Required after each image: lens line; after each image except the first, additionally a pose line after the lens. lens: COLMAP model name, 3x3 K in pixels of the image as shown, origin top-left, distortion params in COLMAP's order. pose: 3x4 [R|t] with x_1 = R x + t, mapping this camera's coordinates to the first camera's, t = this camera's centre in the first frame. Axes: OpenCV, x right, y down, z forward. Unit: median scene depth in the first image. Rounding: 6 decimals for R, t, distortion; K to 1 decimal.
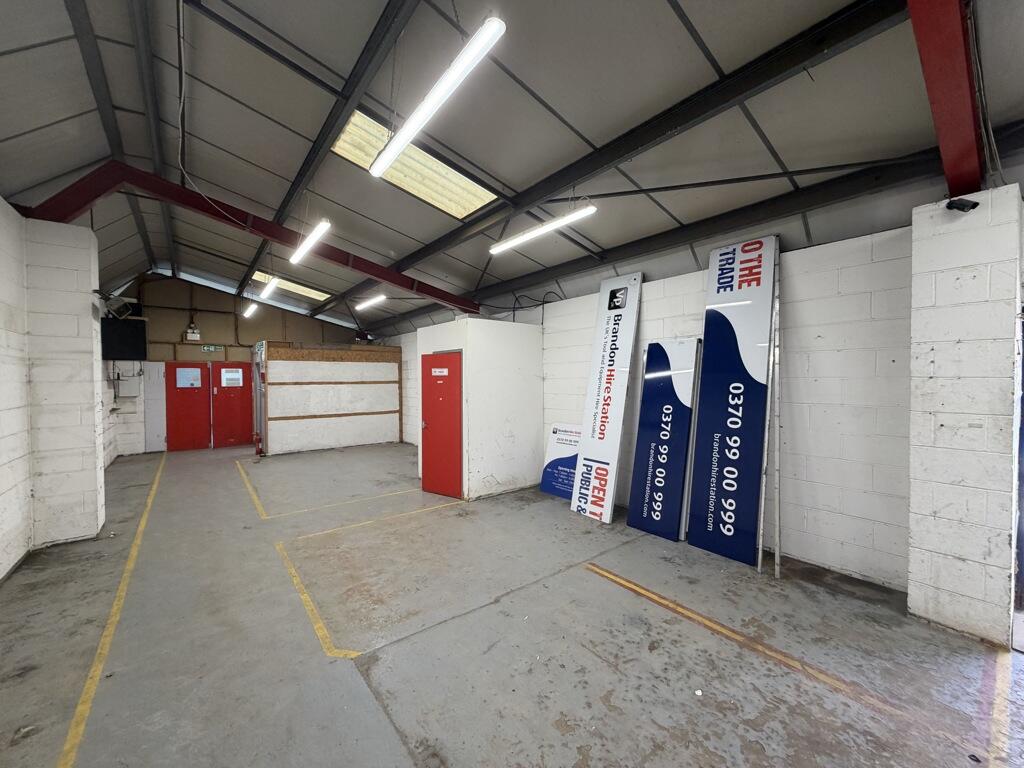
lens RADIAL K [[408.0, 0, 511.9], [0, 408.0, 383.2], [0, 0, 1]] dist [-0.001535, 0.000152]
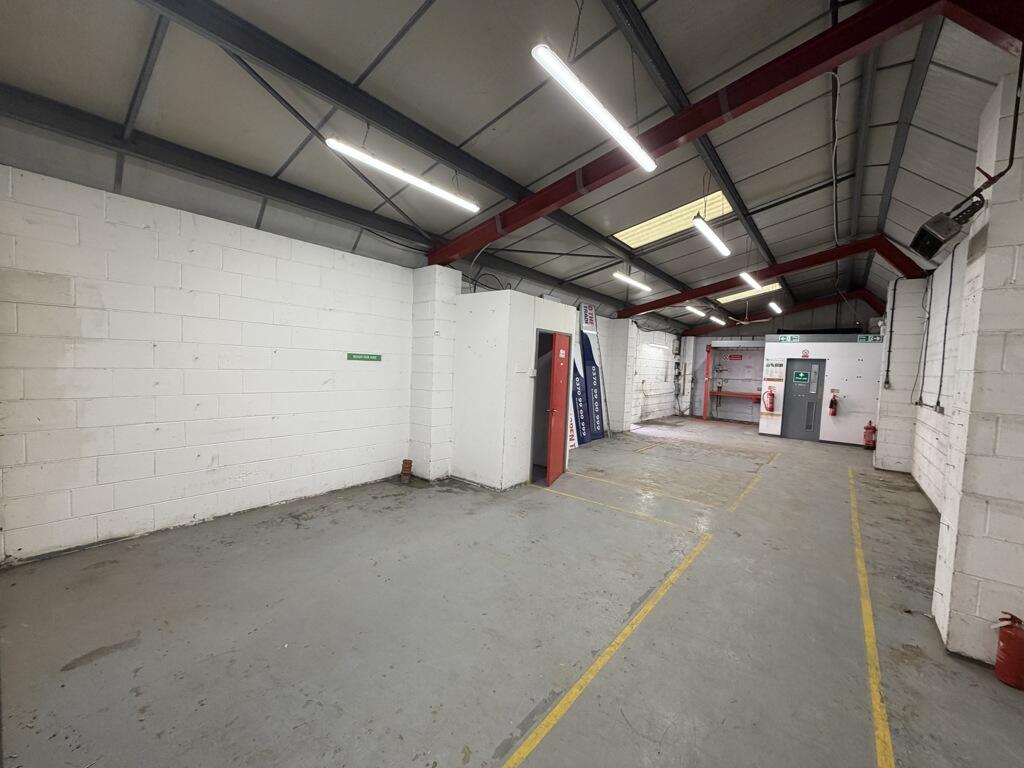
lens RADIAL K [[408.0, 0, 511.7], [0, 408.0, 384.8], [0, 0, 1]] dist [-0.001535, 0.000152]
pose [[-0.223747, -0.053361, 0.973185, -1.584126], [-0.025042, 0.998485, 0.048991, 0.002711], [-0.974326, -0.013409, -0.224744, 1.925160]]
